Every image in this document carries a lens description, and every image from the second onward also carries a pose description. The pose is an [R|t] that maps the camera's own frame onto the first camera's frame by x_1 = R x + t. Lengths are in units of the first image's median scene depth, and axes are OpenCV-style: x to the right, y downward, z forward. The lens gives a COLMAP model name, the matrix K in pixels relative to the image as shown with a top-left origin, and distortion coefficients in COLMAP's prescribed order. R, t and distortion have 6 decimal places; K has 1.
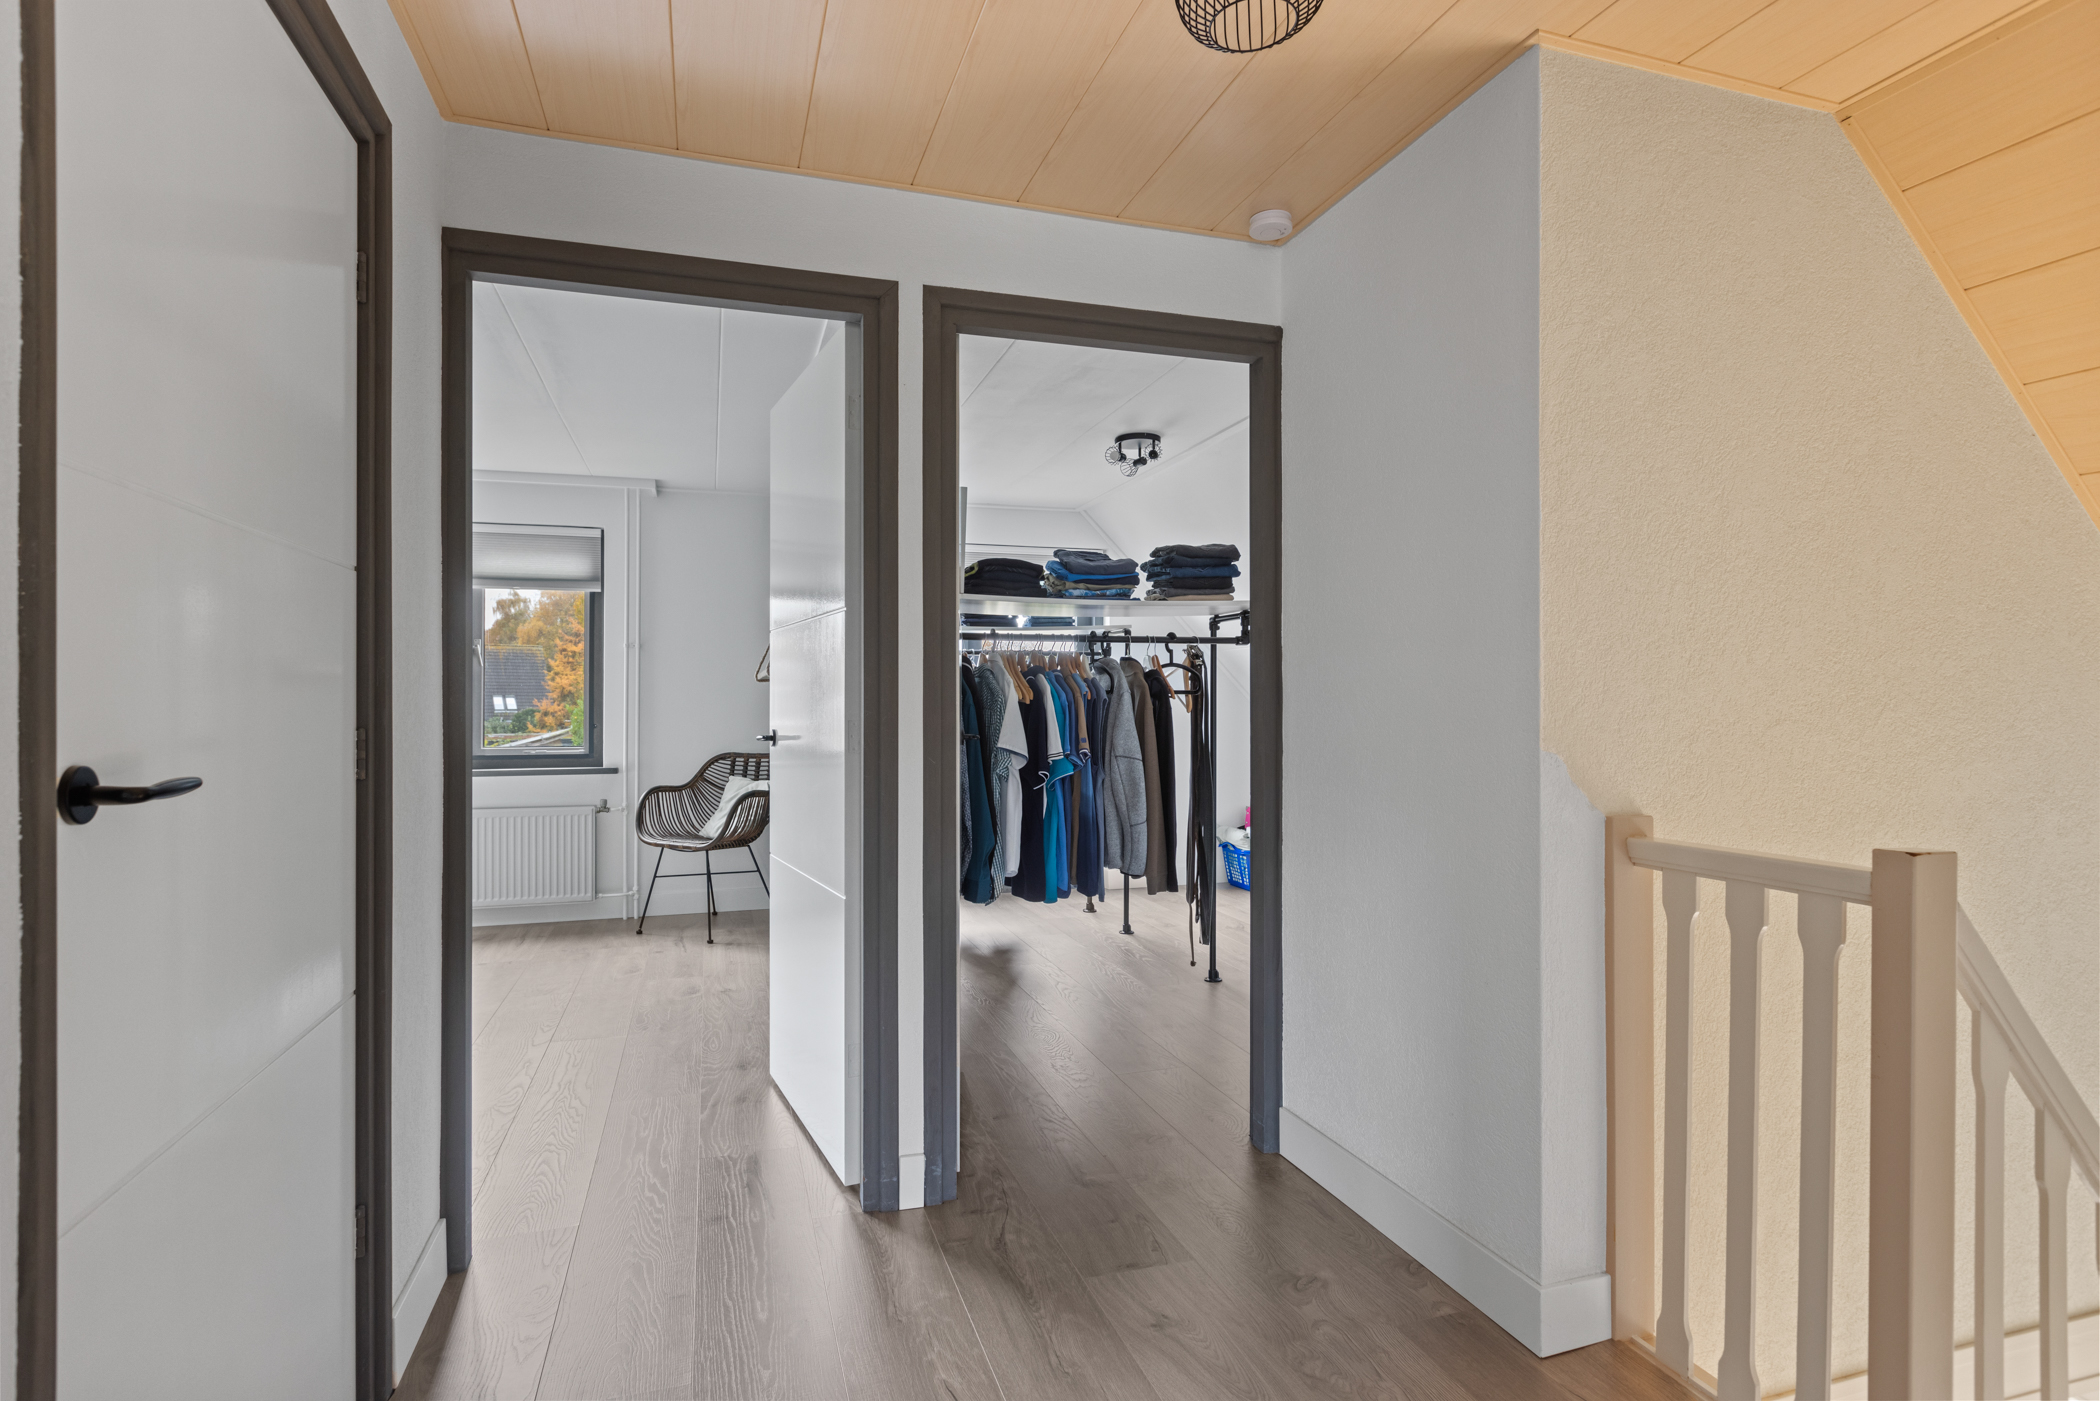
lens RADIAL K [[1072.0, 0, 1045.6], [0, 1072.0, 700.3], [0, 0, 1]] dist [0.006812, 0.000180]
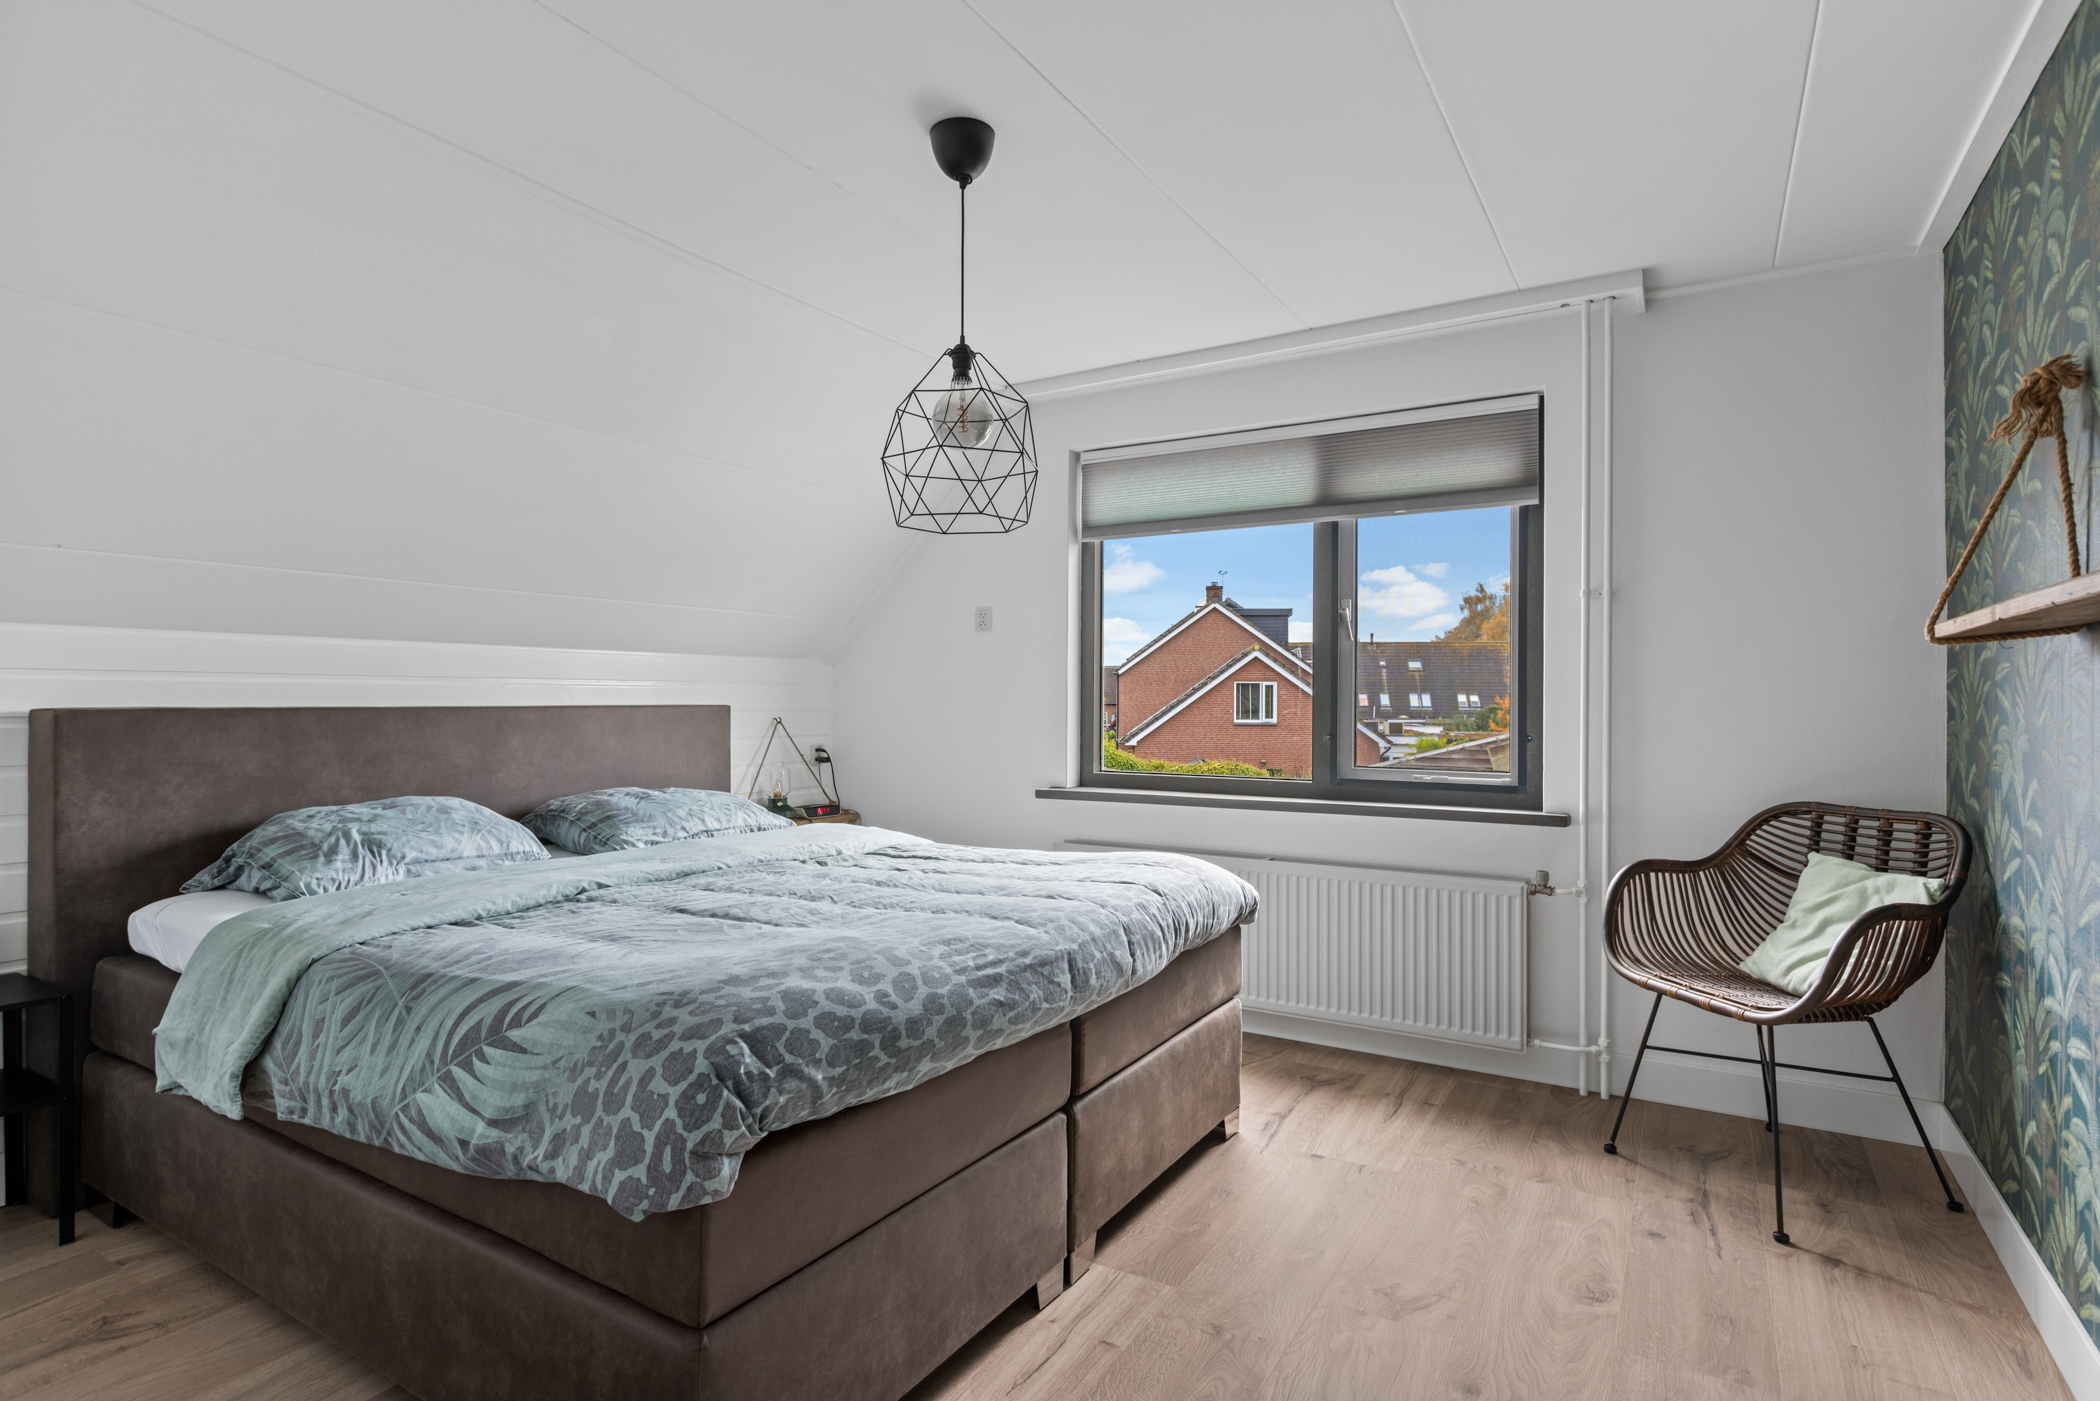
lens RADIAL K [[1086.3, 0, 1037.6], [0, 1086.3, 681.8], [0, 0, 1]] dist [0.004024, -0.001023]
pose [[0.660965, -0.006155, -0.750391, -0.158700], [-0.004910, 0.999909, -0.012527, 0.002235], [0.750401, 0.011964, 0.660875, 0.422580]]
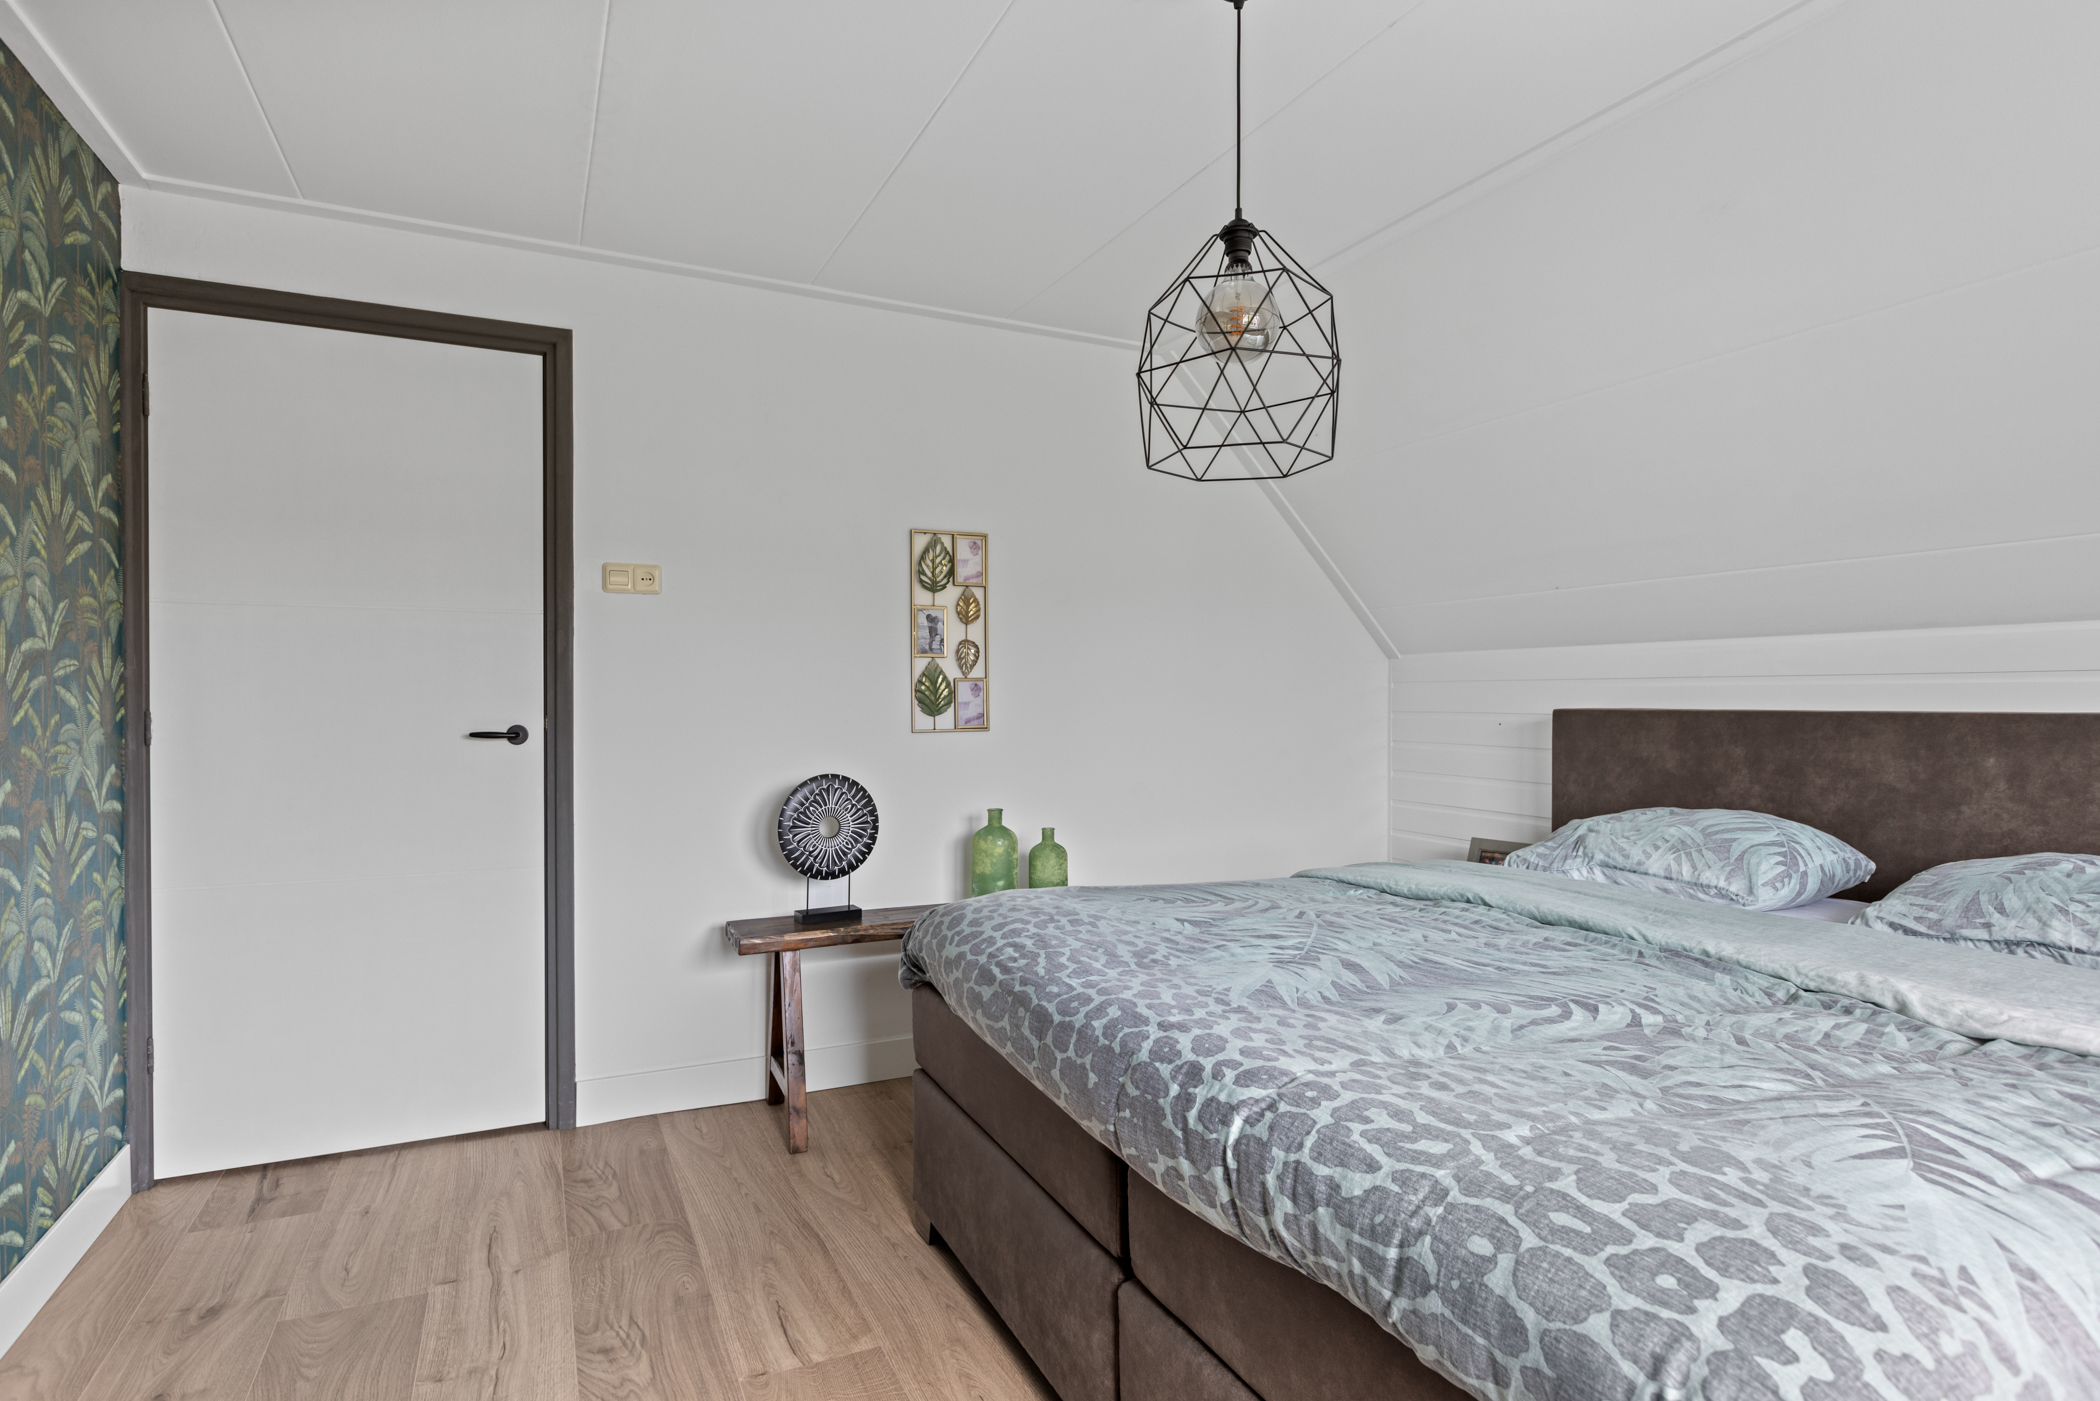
lens RADIAL K [[1086.3, 0, 1047.4], [0, 1086.3, 704.7], [0, 0, 1]] dist [0.004024, -0.001023]
pose [[-0.988577, -0.001078, -0.150715, -0.368684], [-0.001856, 0.999986, 0.005017, 0.004757], [0.150707, 0.005240, -0.988565, 0.919815]]
